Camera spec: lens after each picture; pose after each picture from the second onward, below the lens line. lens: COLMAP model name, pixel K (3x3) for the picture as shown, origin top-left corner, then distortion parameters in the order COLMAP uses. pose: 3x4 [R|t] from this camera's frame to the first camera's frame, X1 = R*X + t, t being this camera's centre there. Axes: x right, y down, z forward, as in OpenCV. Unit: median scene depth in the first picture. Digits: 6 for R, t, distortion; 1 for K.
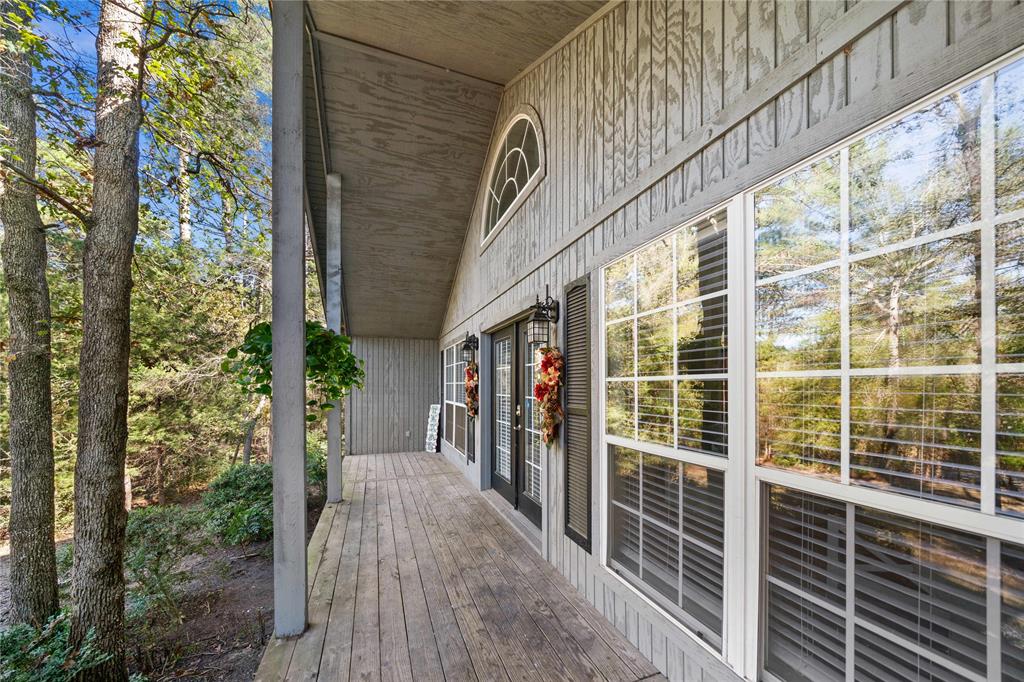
lens RADIAL K [[365.4, 0, 514.4], [0, 365.4, 389.5], [0, 0, 1]] dist [0.000455, 0.000031]
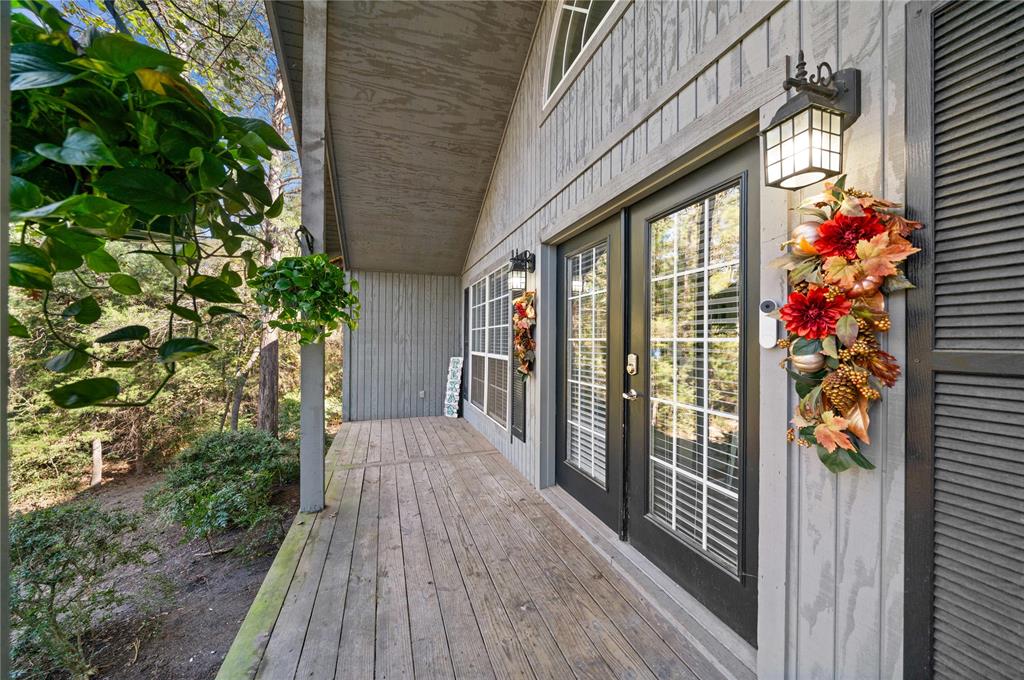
lens RADIAL K [[360.3, 0, 514.4], [0, 360.3, 335.4], [0, 0, 1]] dist [-0.000955, -0.000048]
pose [[0.999833, -0.001336, -0.018229, -0.109564], [0.000899, 0.999713, -0.023947, 0.018780], [0.018255, 0.023926, 0.999547, 0.313392]]
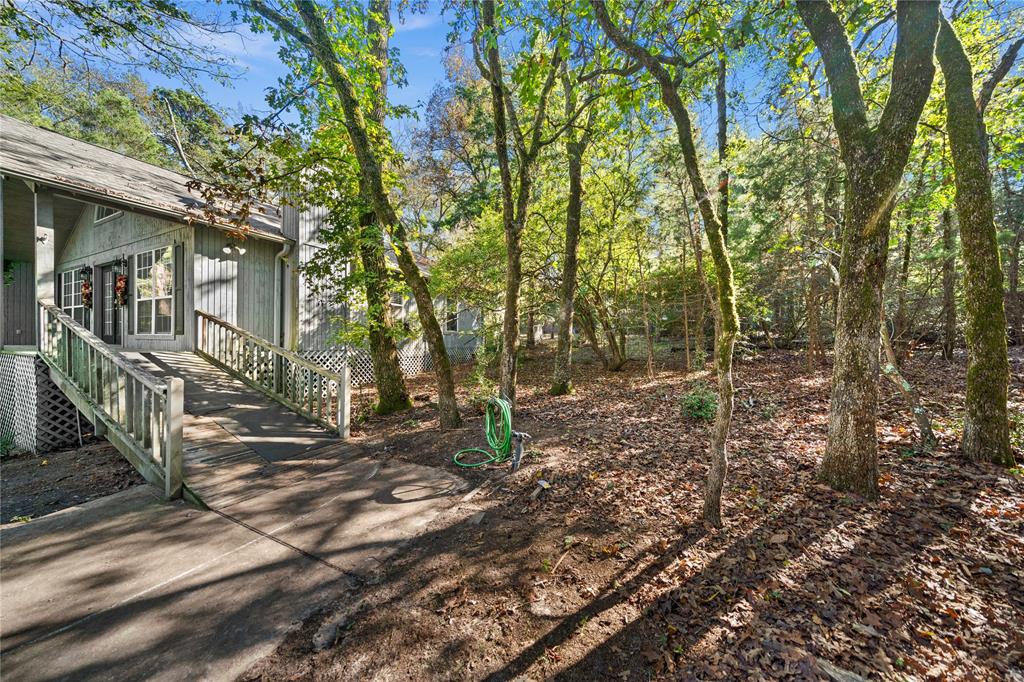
lens RADIAL K [[360.3, 0, 514.4], [0, 360.3, 336.4], [0, 0, 1]] dist [-0.000955, -0.000048]
pose [[0.747520, 0.005529, 0.664217, 0.273257], [0.001009, 0.999955, -0.009459, 0.212760], [-0.664239, 0.007741, 0.747480, -1.690472]]
